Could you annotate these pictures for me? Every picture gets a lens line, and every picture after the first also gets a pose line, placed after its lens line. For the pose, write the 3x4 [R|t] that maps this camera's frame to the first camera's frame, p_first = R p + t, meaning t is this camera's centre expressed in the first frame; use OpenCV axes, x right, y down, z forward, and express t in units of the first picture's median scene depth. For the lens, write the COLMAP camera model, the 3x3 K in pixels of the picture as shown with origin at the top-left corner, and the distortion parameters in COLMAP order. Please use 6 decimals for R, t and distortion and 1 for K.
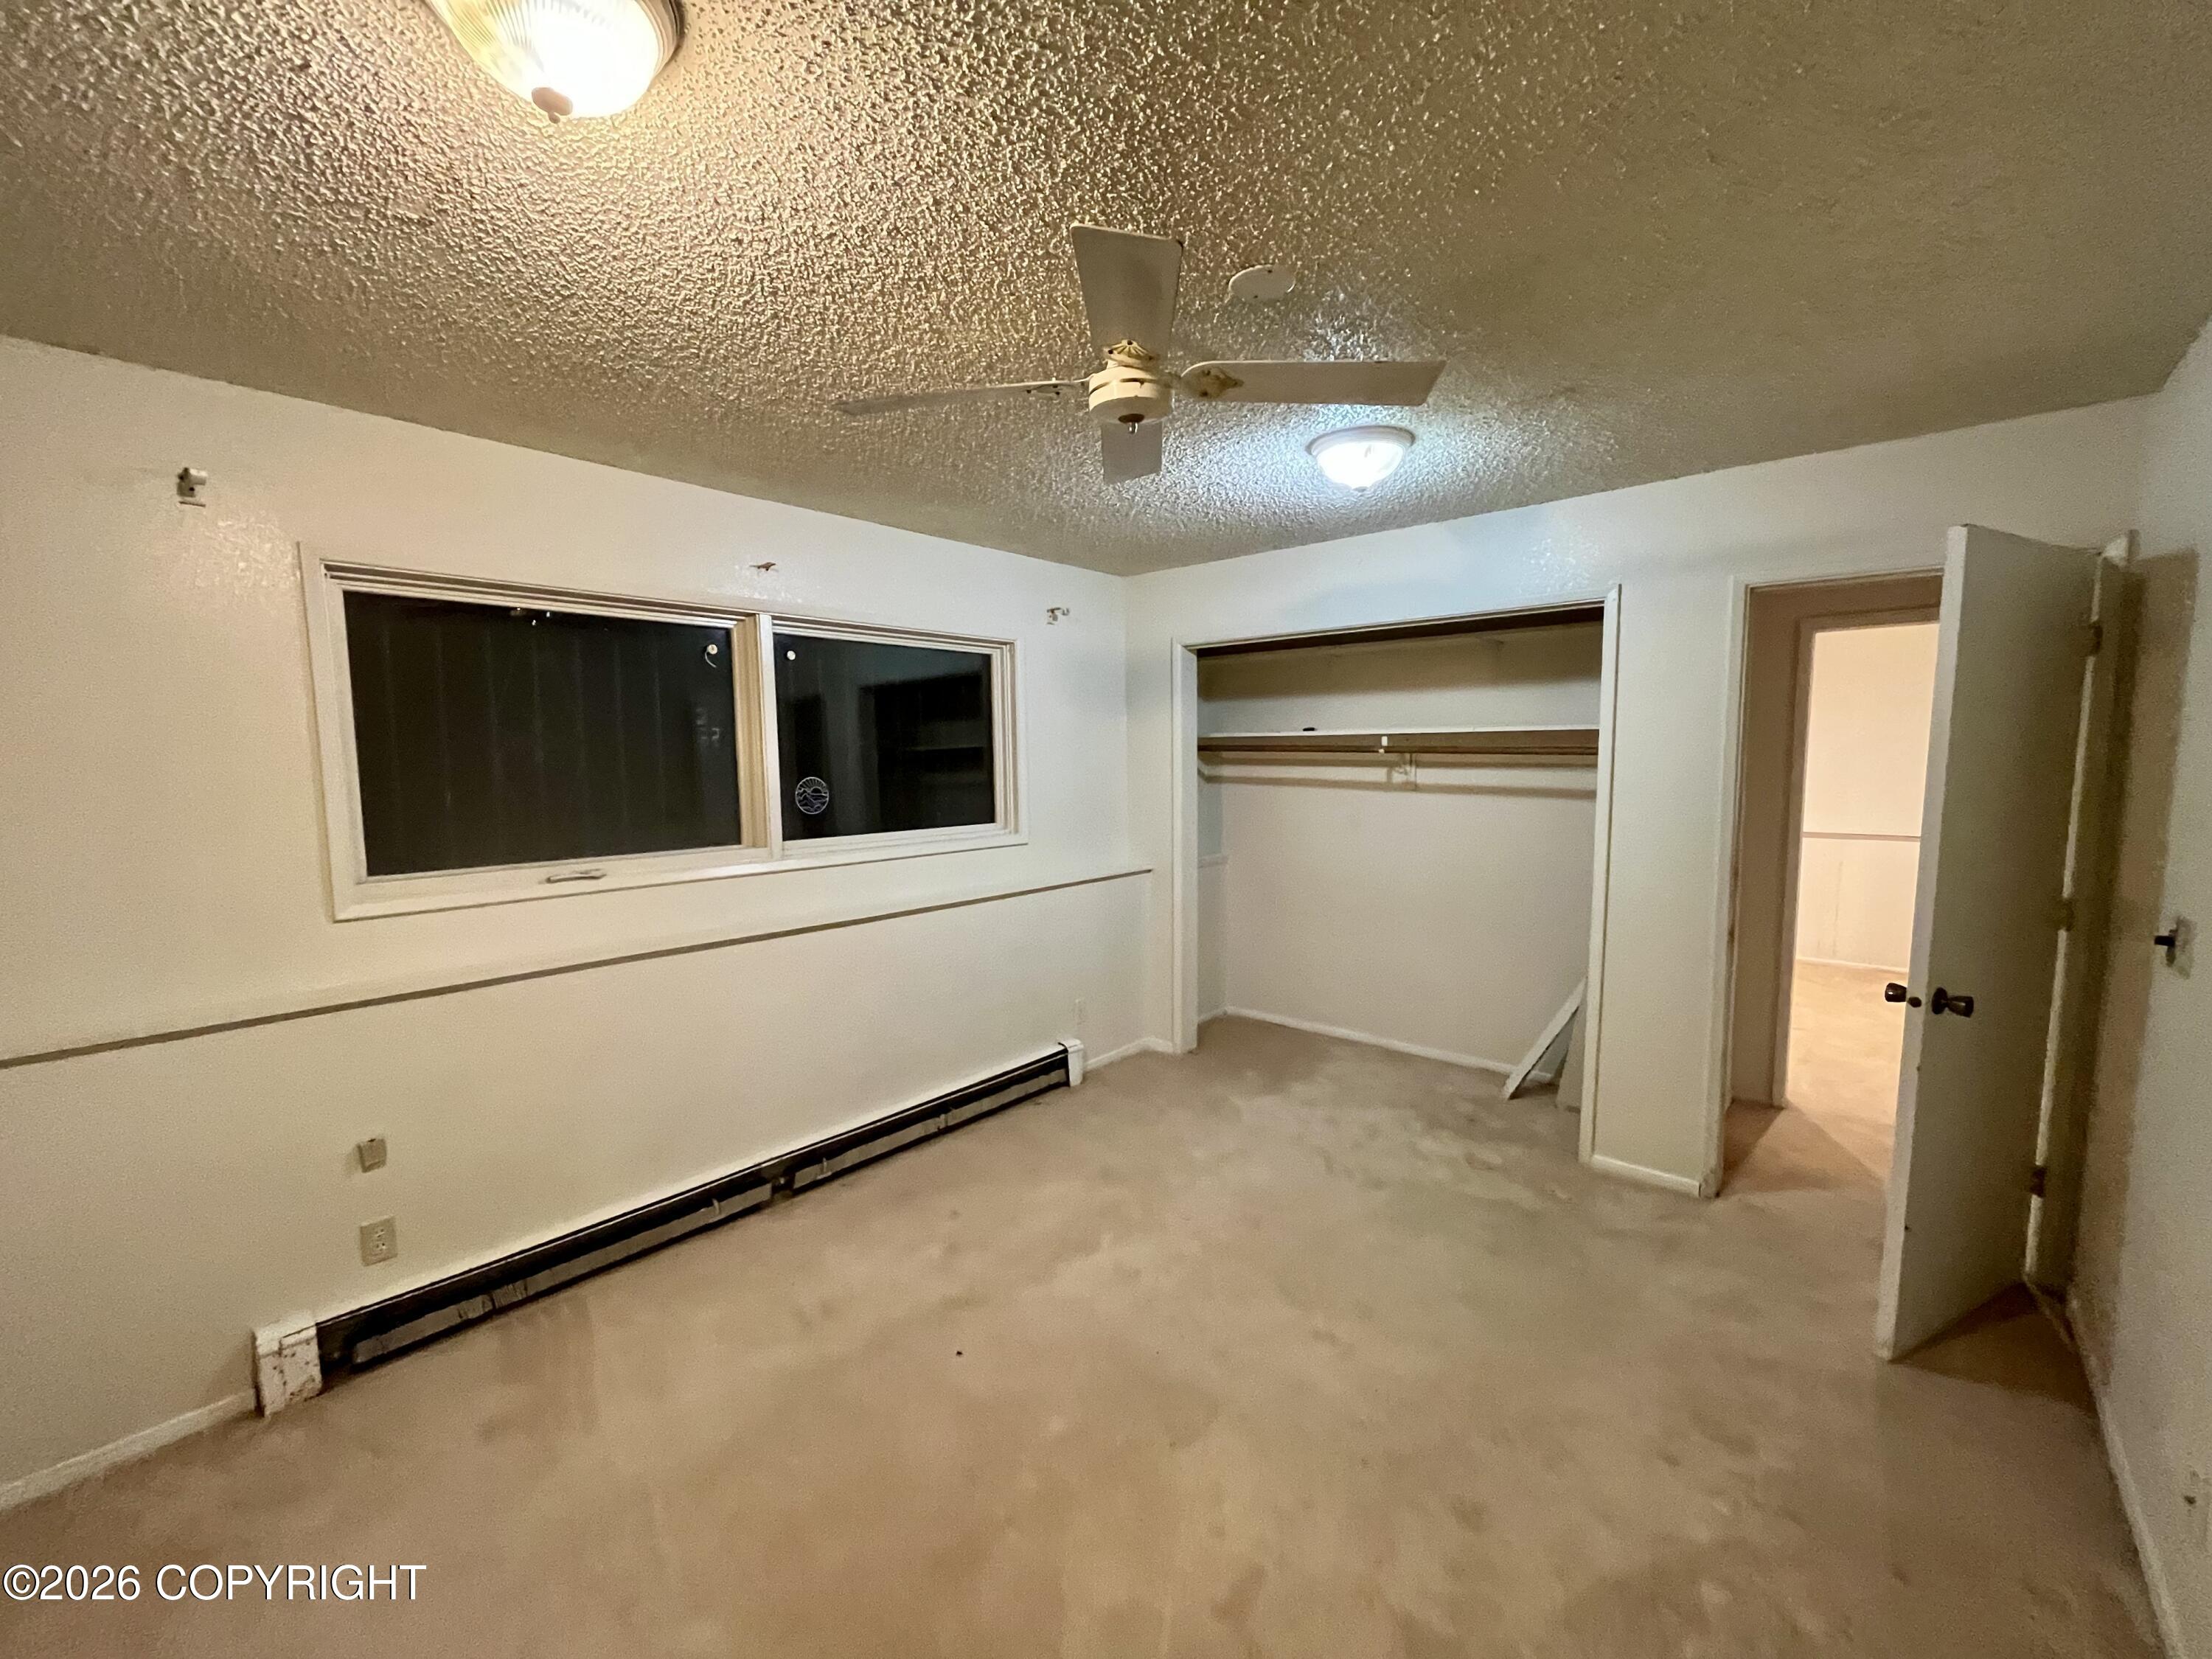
lens RADIAL K [[888.2, 0, 1105.5], [0, 888.2, 827.7], [0, 0, 1]] dist [-0.001898, -0.000444]
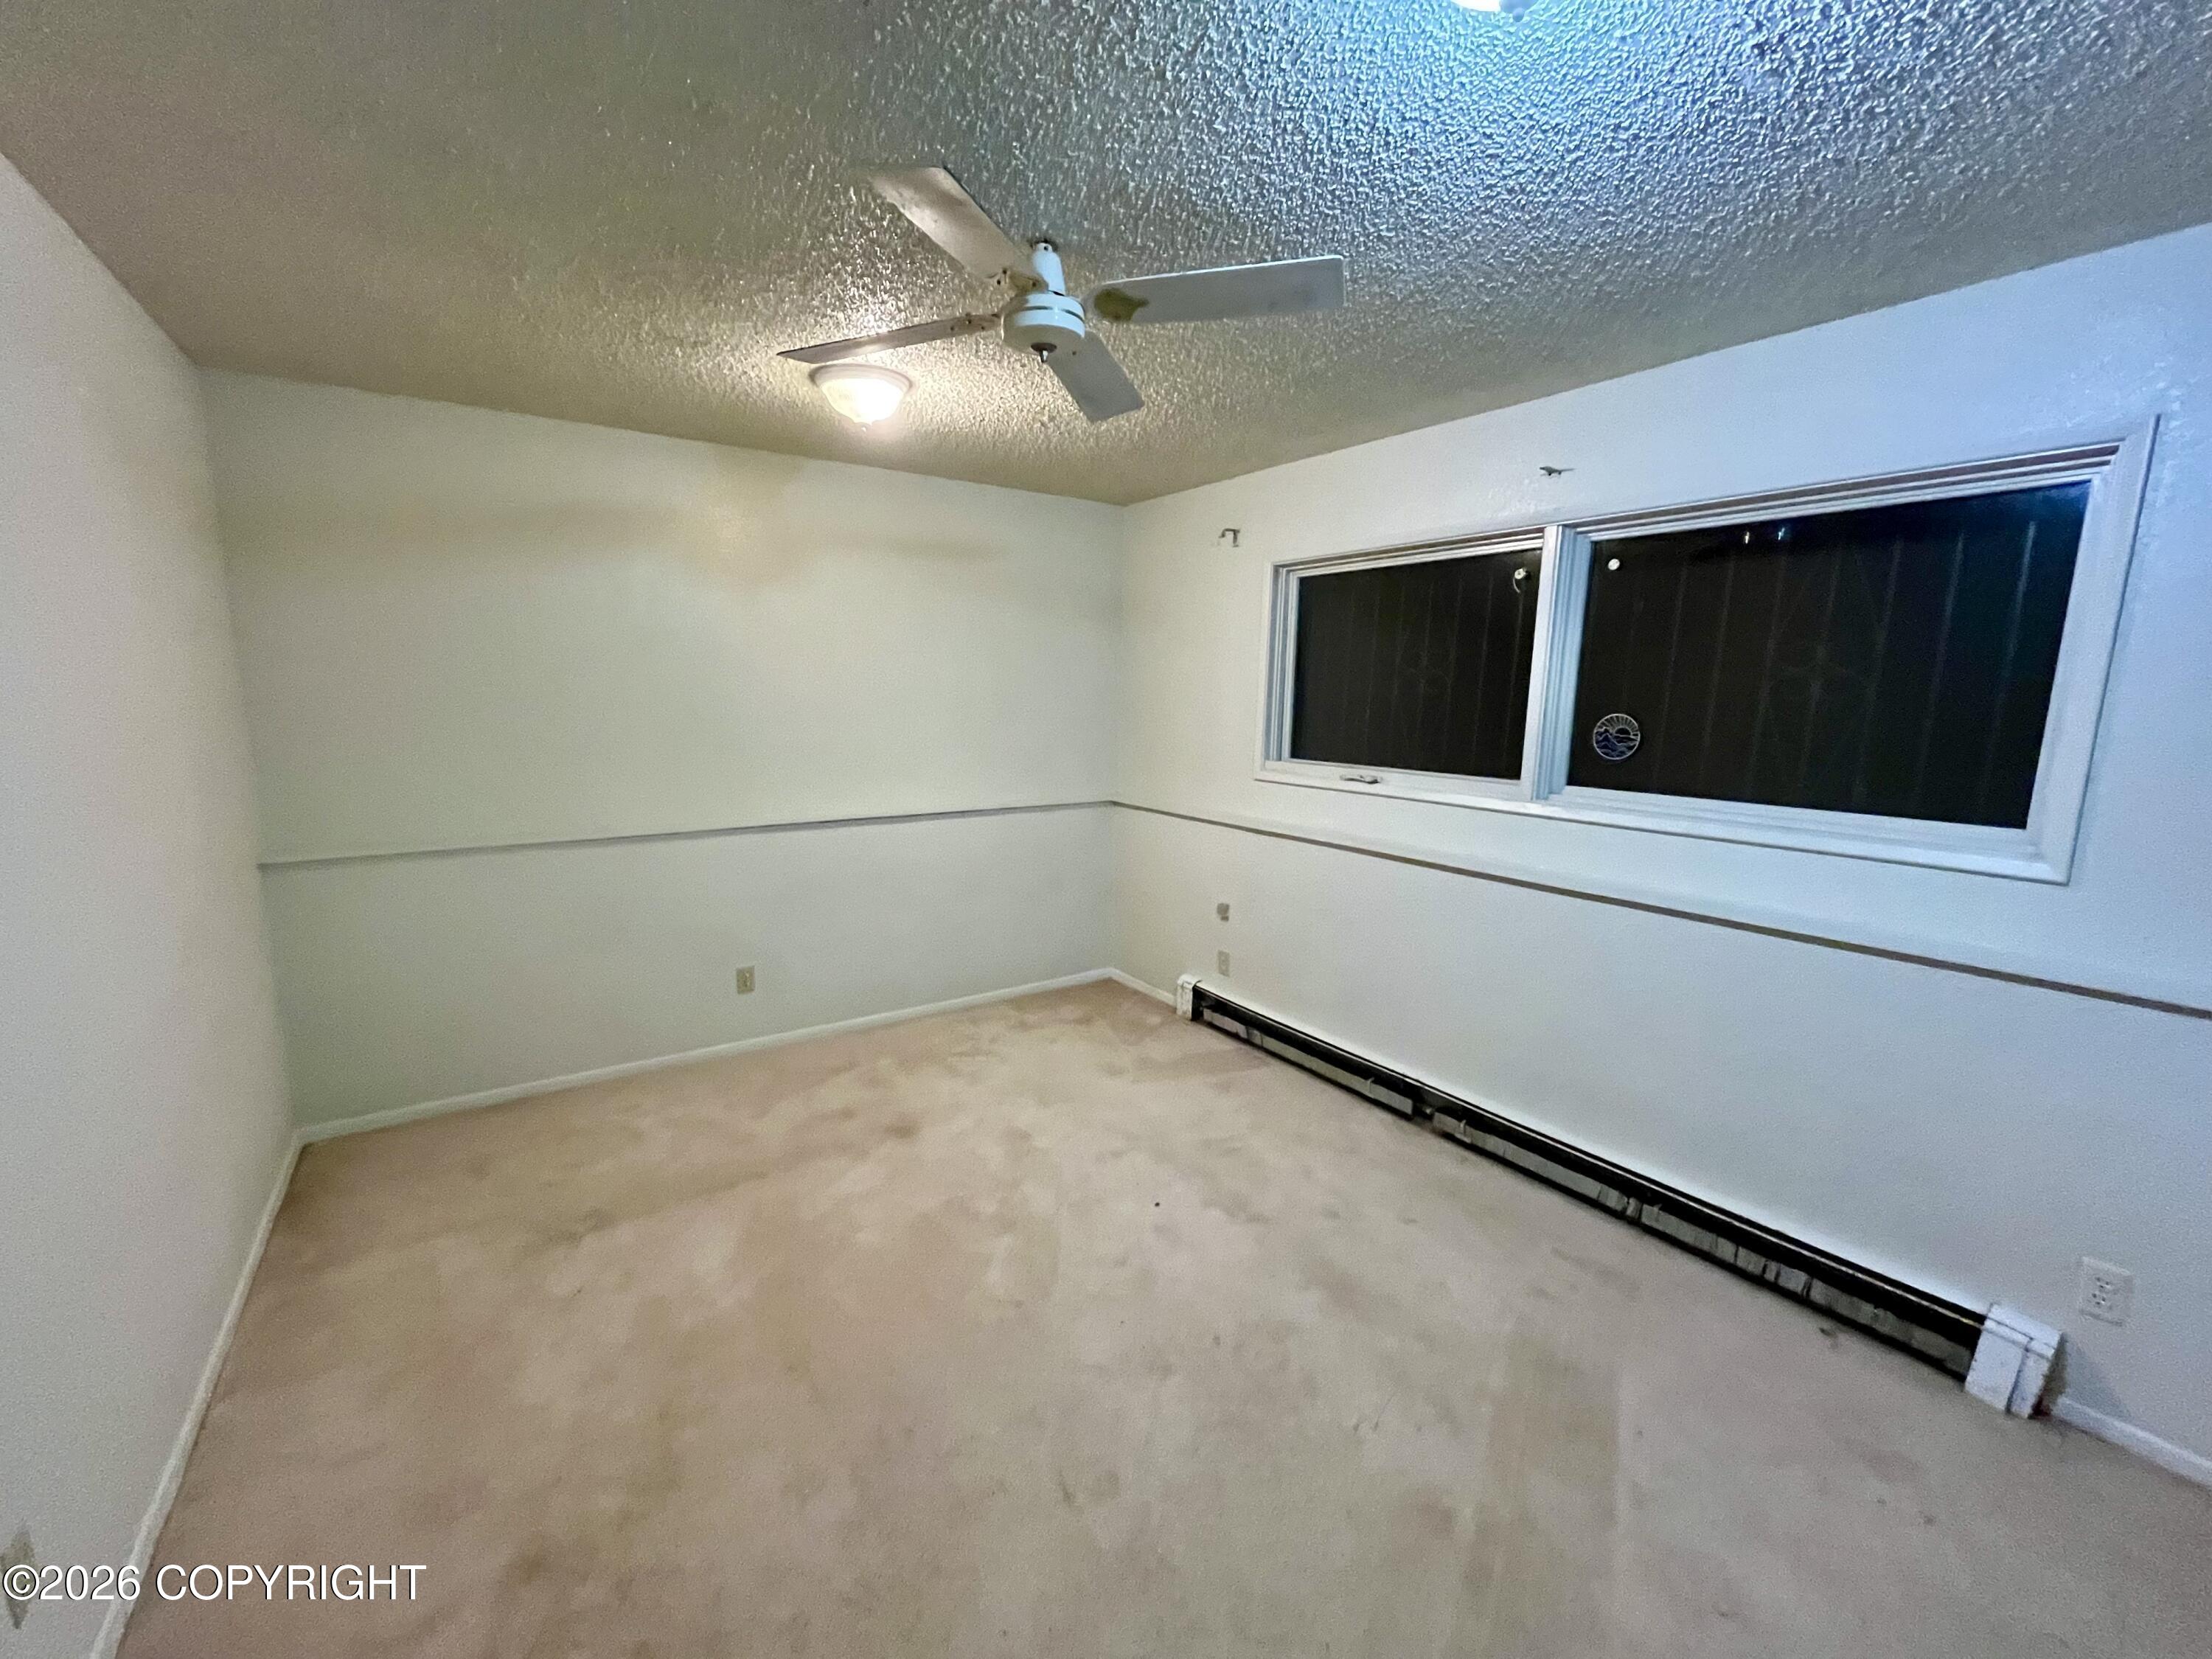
lens RADIAL K [[888.2, 0, 1103.3], [0, 888.2, 845.9], [0, 0, 1]] dist [-0.001898, -0.000444]
pose [[-0.232779, 0.165197, -0.958397, 0.634612], [-0.106337, 0.975236, 0.193927, -0.051495], [0.966699, 0.147055, -0.209447, 0.802951]]
